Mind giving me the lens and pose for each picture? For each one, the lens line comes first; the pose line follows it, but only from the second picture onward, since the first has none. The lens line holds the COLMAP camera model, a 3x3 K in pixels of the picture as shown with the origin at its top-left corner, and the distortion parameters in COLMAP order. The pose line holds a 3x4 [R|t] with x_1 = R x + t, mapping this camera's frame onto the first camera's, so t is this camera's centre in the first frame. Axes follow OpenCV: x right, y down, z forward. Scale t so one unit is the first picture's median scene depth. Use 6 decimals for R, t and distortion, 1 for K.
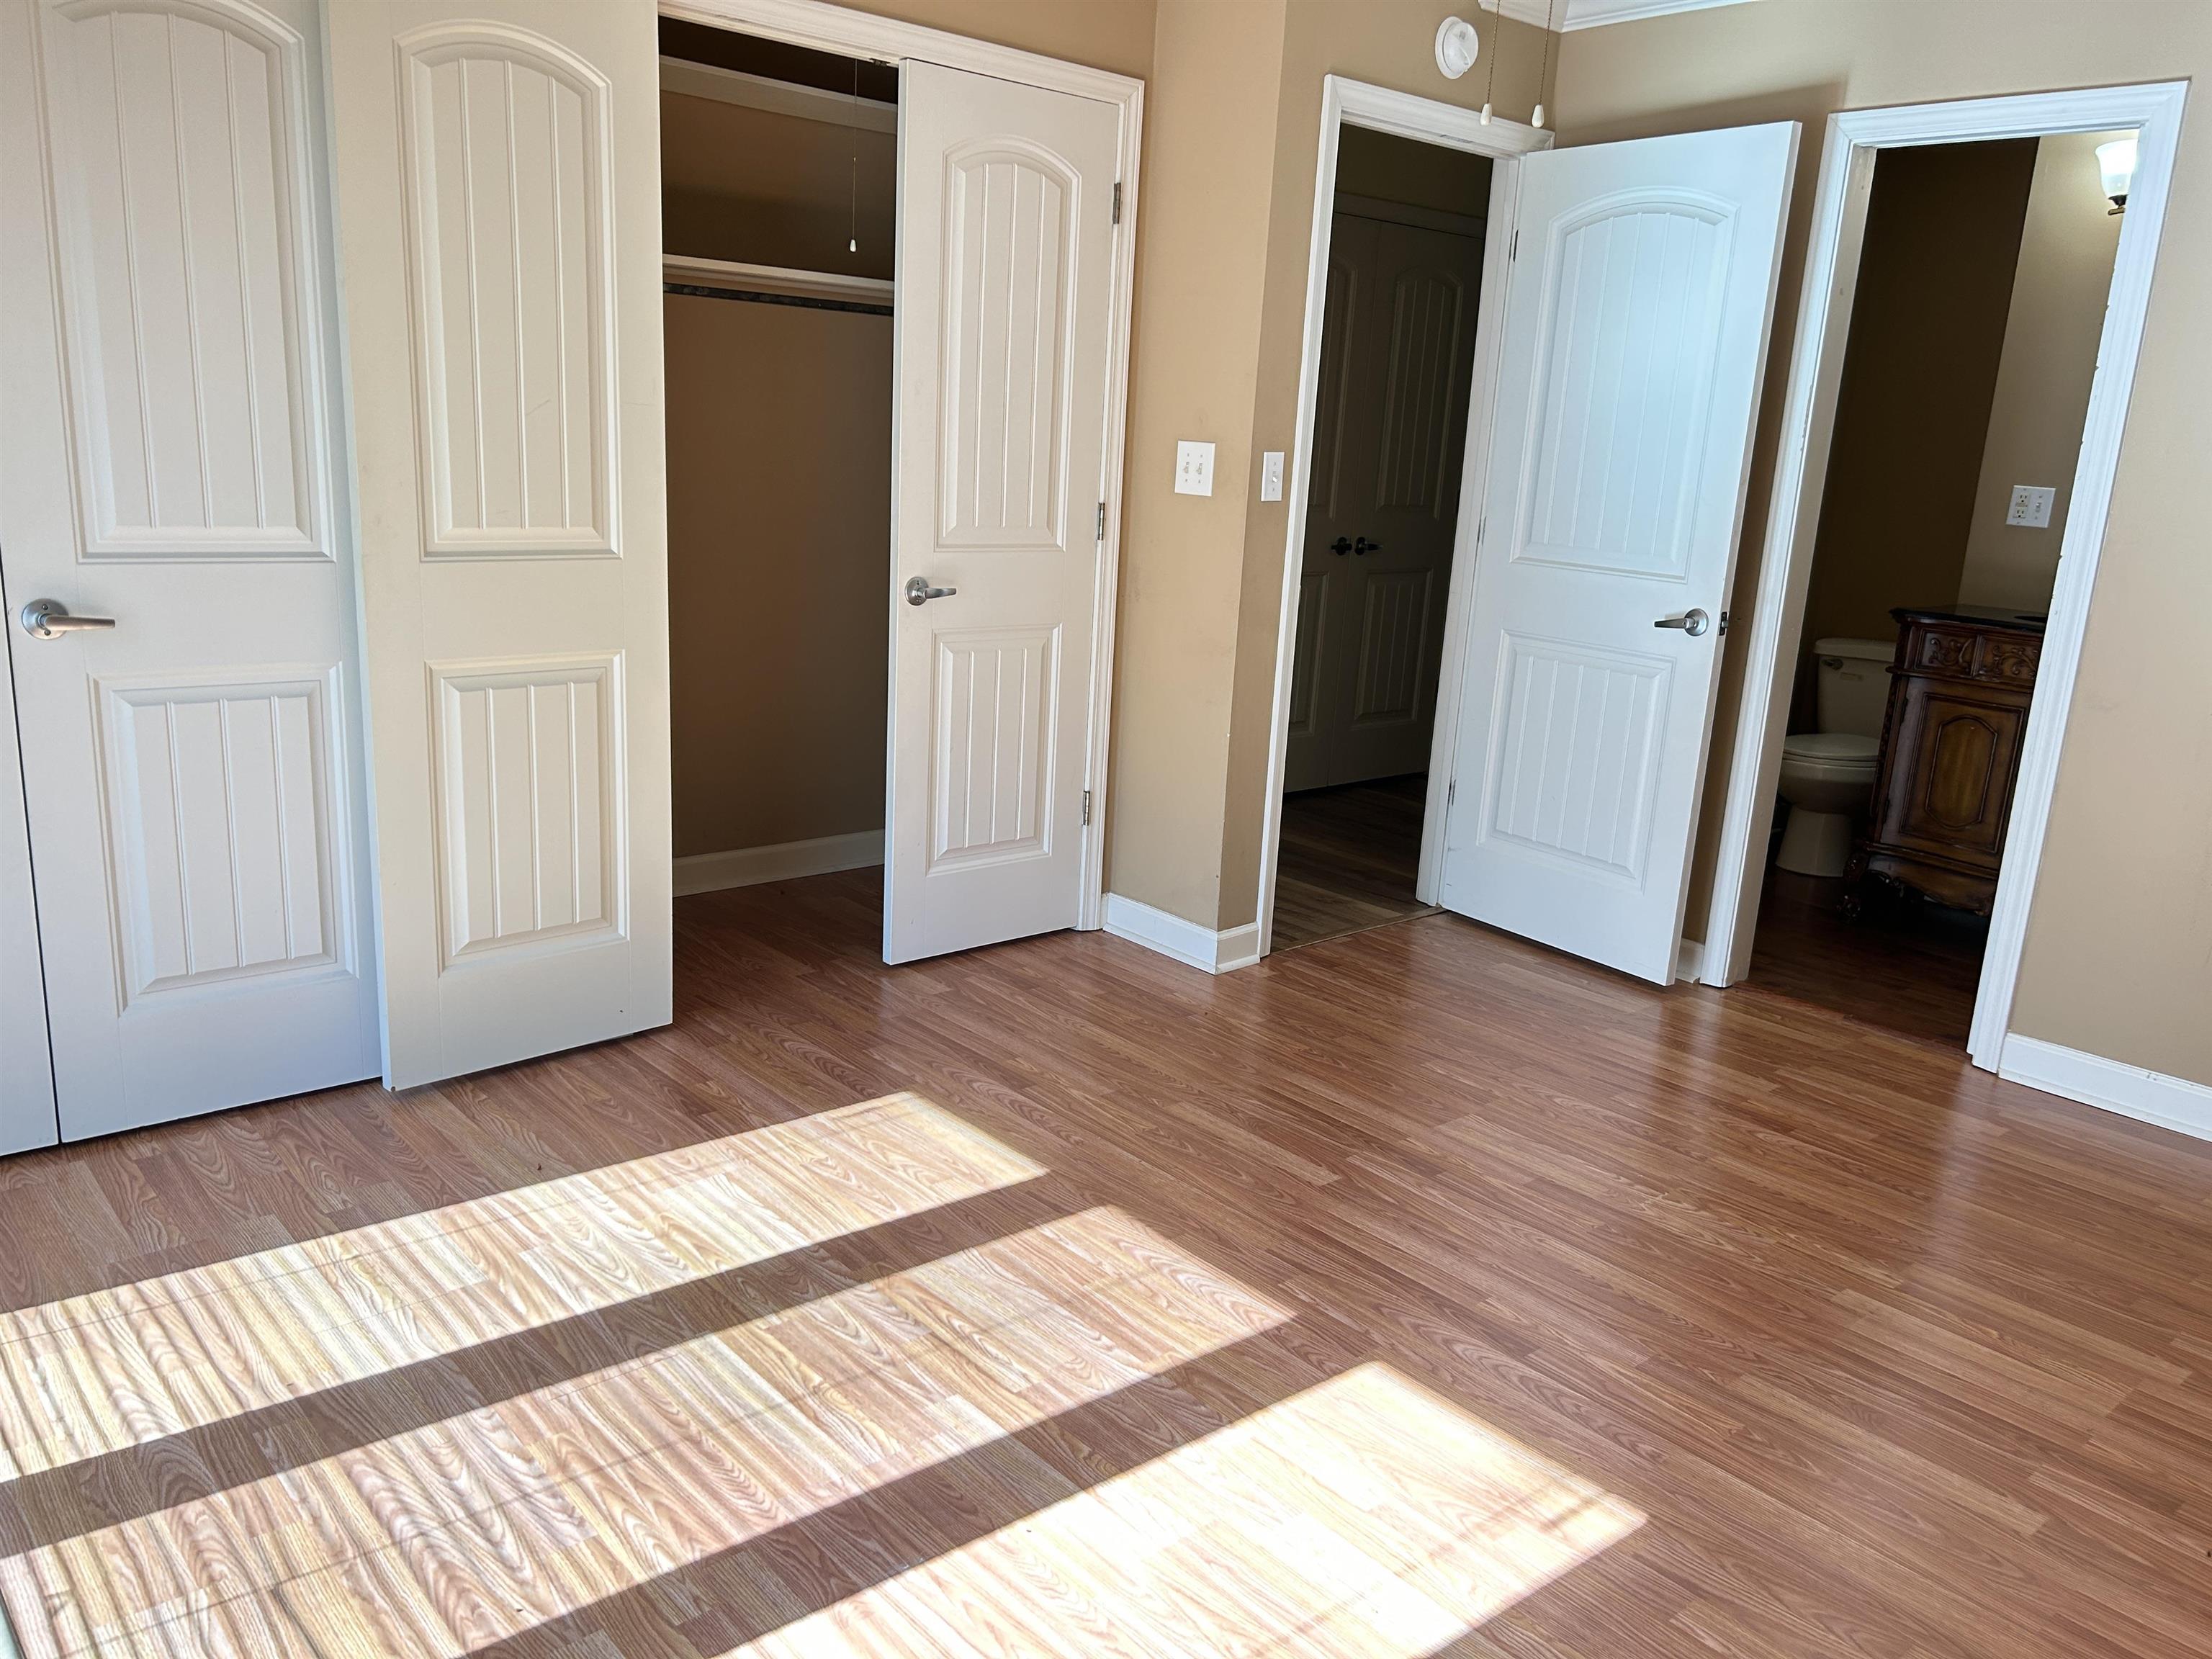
lens RADIAL K [[1660.2, 0, 1106.0], [0, 1660.2, 829.5], [0, 0, 1]] dist [0.052823, -0.103200]
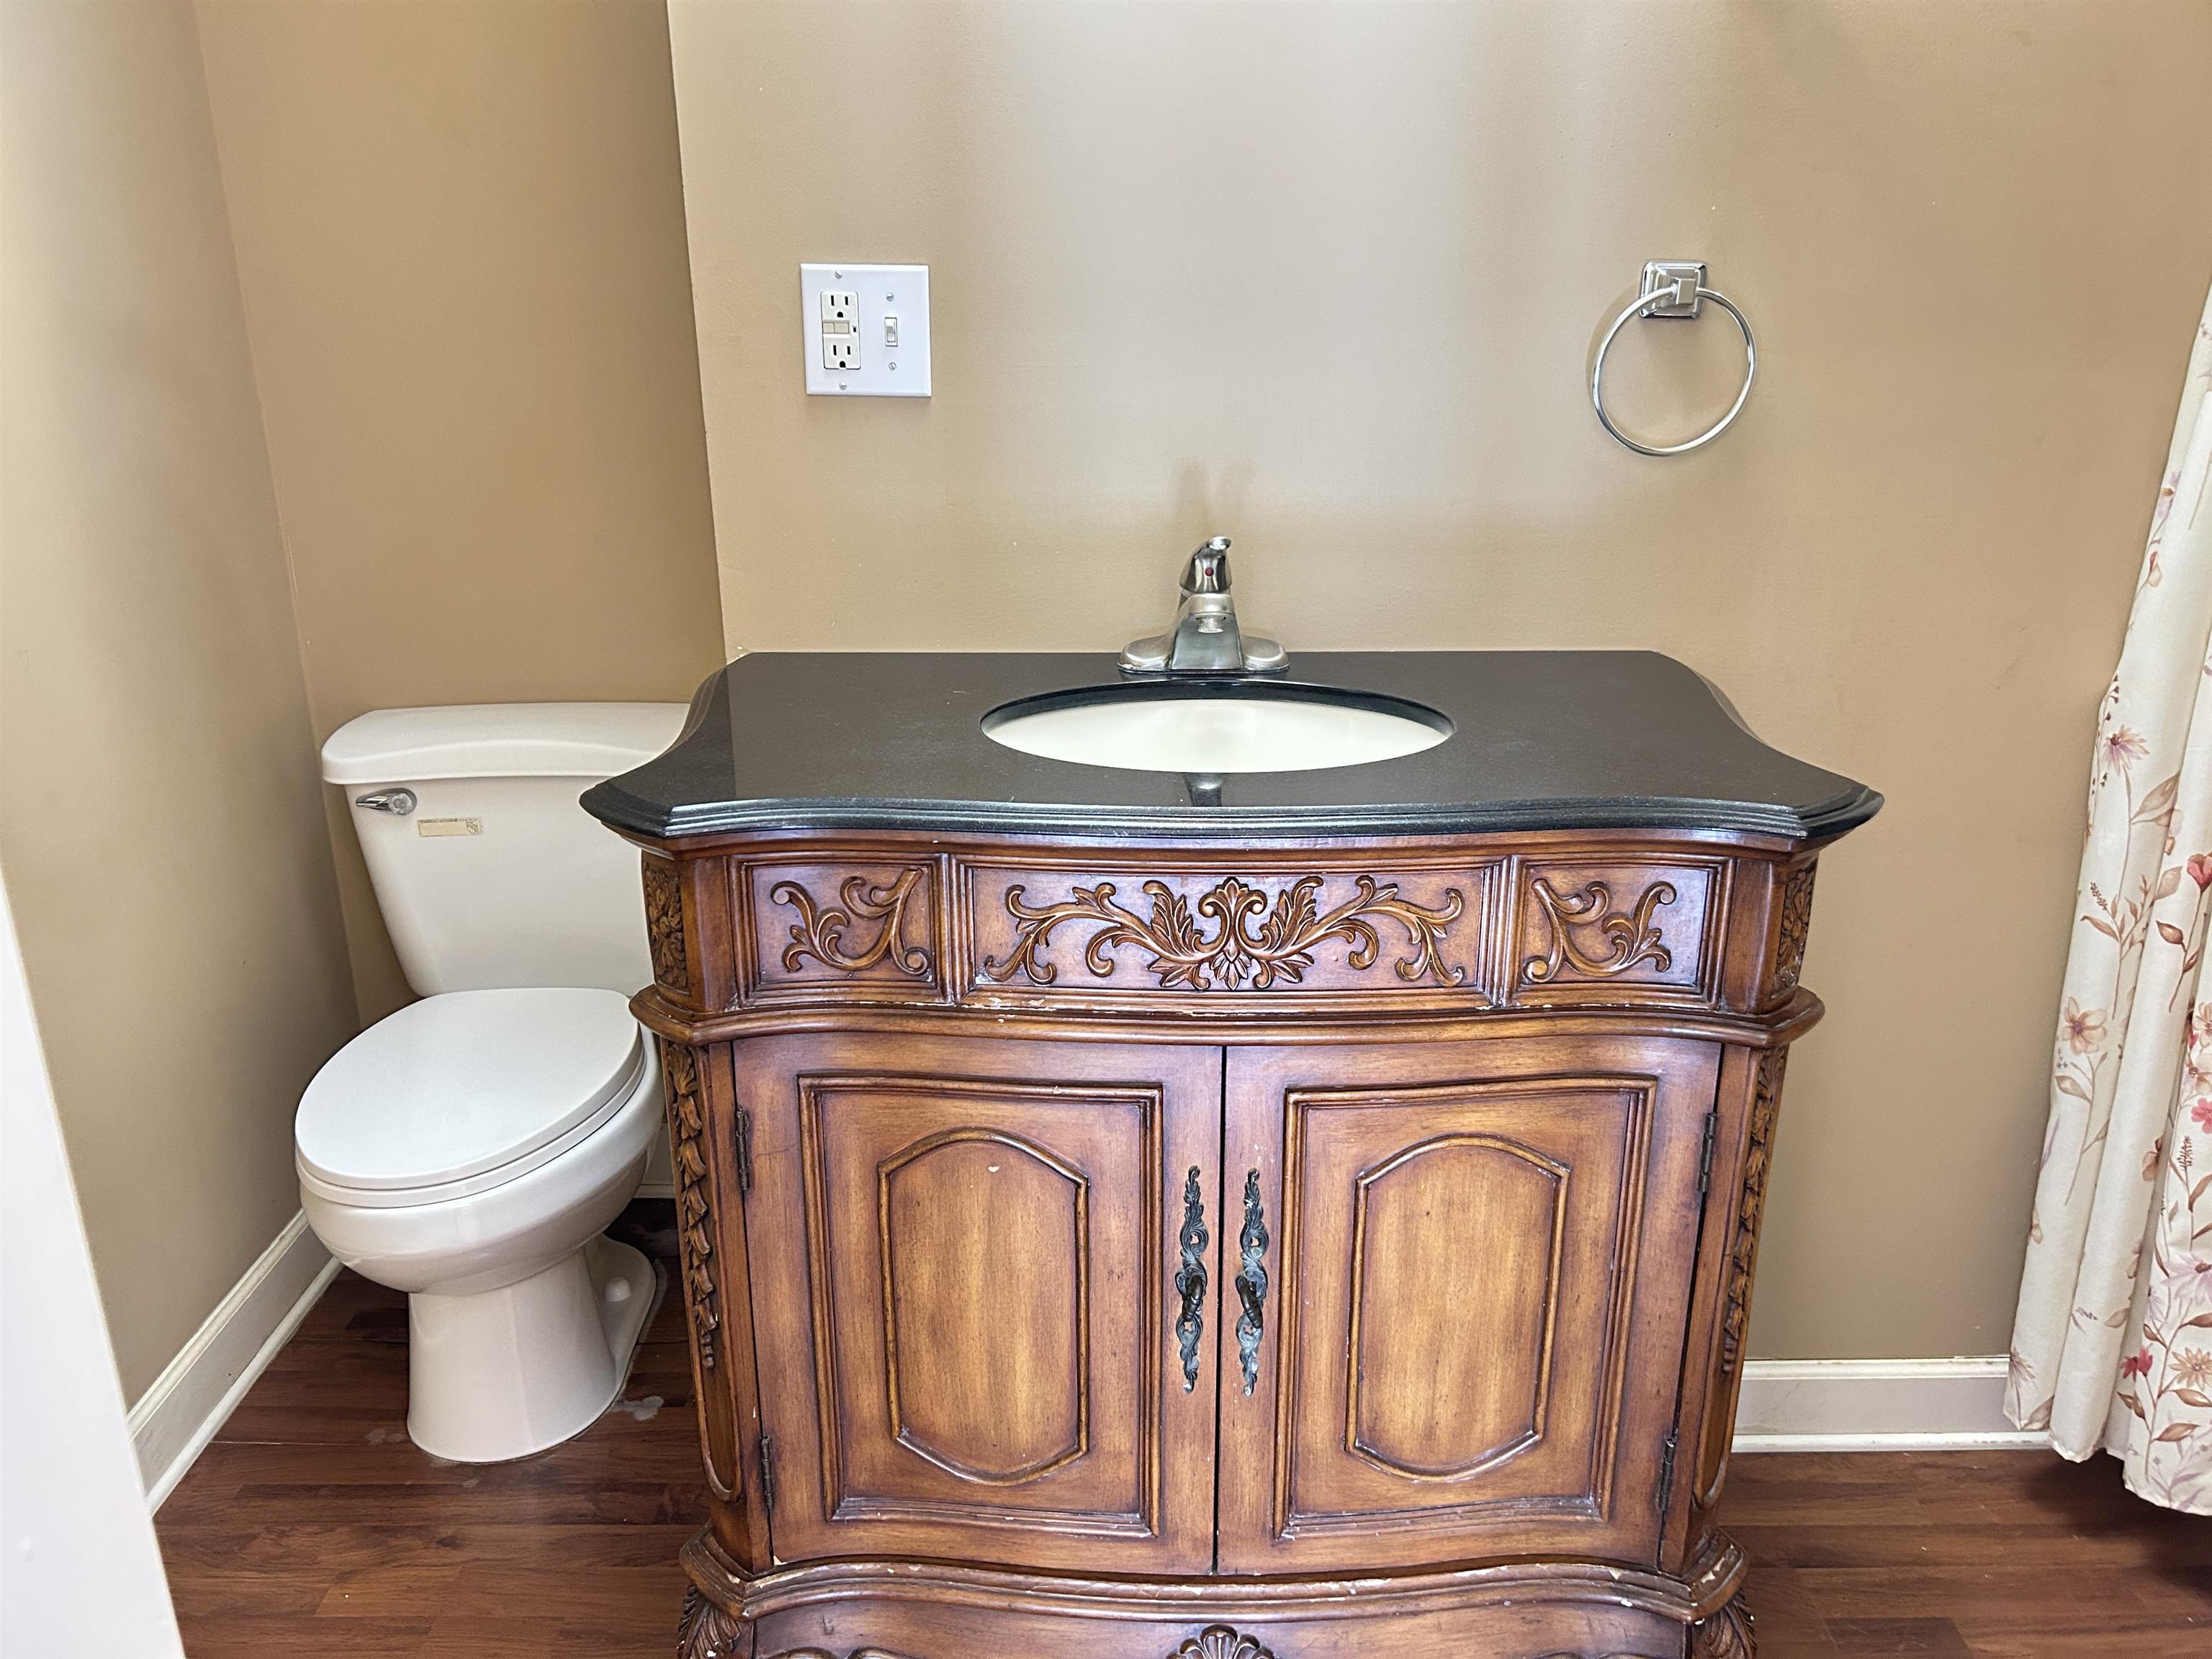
lens RADIAL K [[1658.5, 0, 1106.0], [0, 1658.5, 829.5], [0, 0, 1]] dist [0.036665, -0.002366]
pose [[0.657282, -0.294842, 0.693577, 0.351823], [0.211928, 0.955470, 0.205335, -0.166335], [-0.723234, 0.012025, 0.690498, 0.787009]]
